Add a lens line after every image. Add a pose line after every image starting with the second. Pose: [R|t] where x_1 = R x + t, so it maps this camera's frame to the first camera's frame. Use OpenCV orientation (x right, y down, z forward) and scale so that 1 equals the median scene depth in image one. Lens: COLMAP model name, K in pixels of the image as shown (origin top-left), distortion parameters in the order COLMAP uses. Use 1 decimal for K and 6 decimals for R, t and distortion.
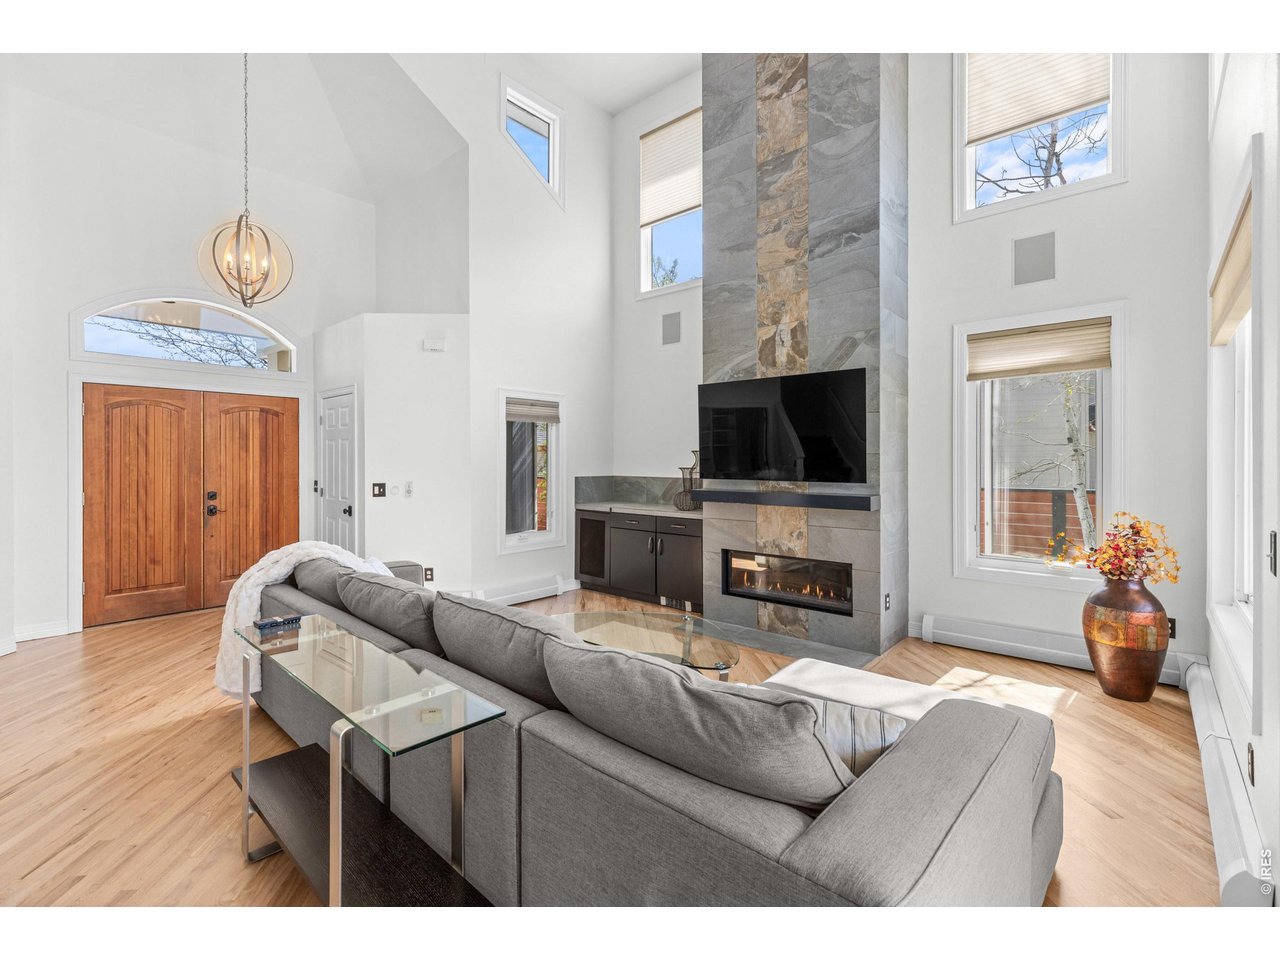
lens RADIAL K [[576.7, 0, 640.6], [0, 576.7, 460.7], [0, 0, 1]] dist [0.000510, 0.000915]
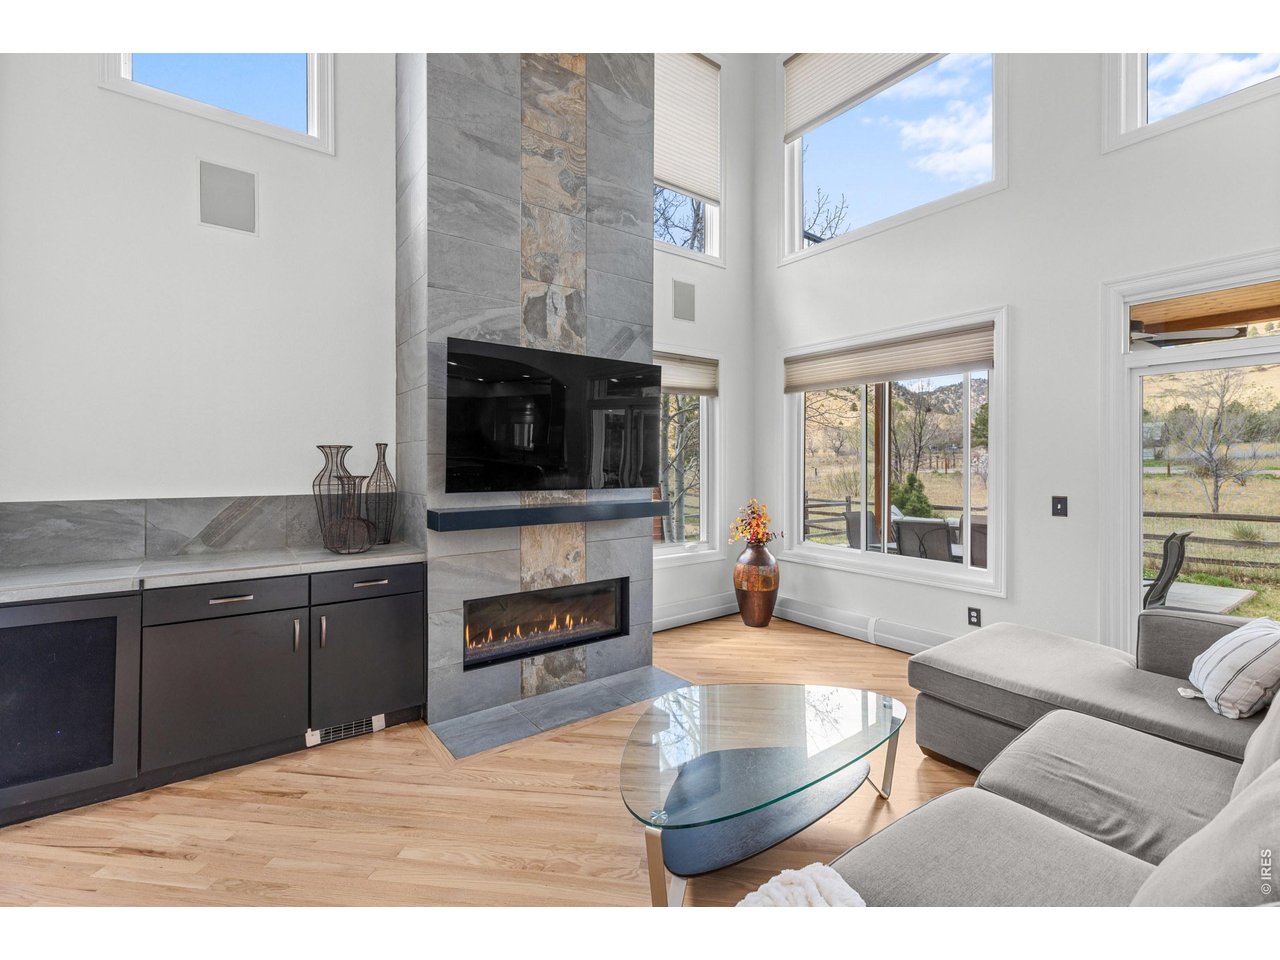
lens RADIAL K [[576.7, 0, 644.2], [0, 576.7, 465.9], [0, 0, 1]] dist [0.000510, 0.000915]
pose [[0.201734, -0.001181, 0.979440, -0.476080], [0.000414, 0.999999, 0.001120, 0.002434], [-0.979440, 0.000180, 0.201734, 0.722496]]
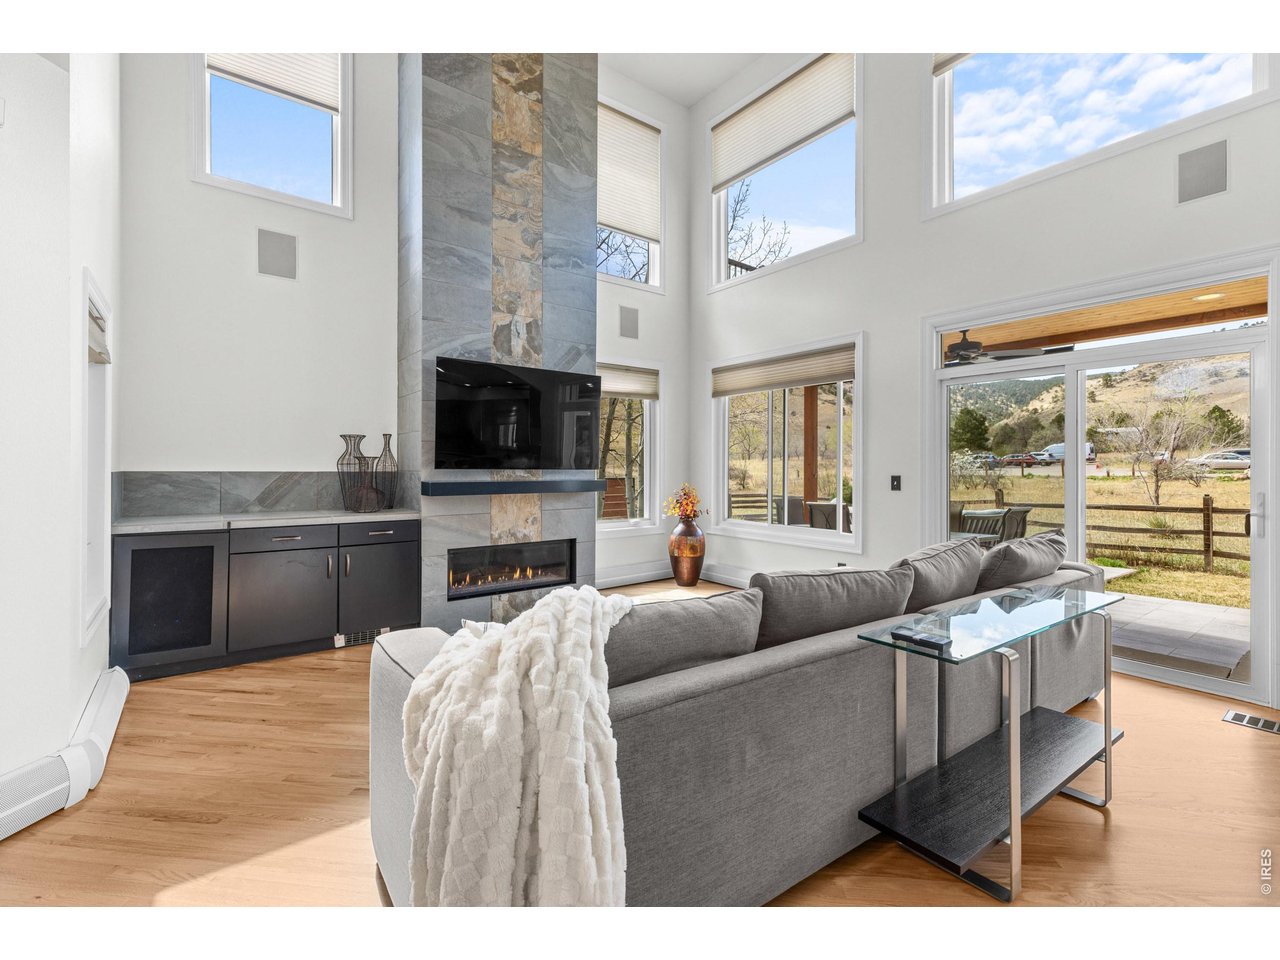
lens RADIAL K [[576.7, 0, 636.0], [0, 576.7, 467.4], [0, 0, 1]] dist [0.000510, 0.000915]
pose [[0.198352, 0.002795, 0.980127, -0.702136], [-0.002161, 0.999995, -0.002414, 0.032667], [-0.980128, -0.001639, 0.198357, 0.587956]]
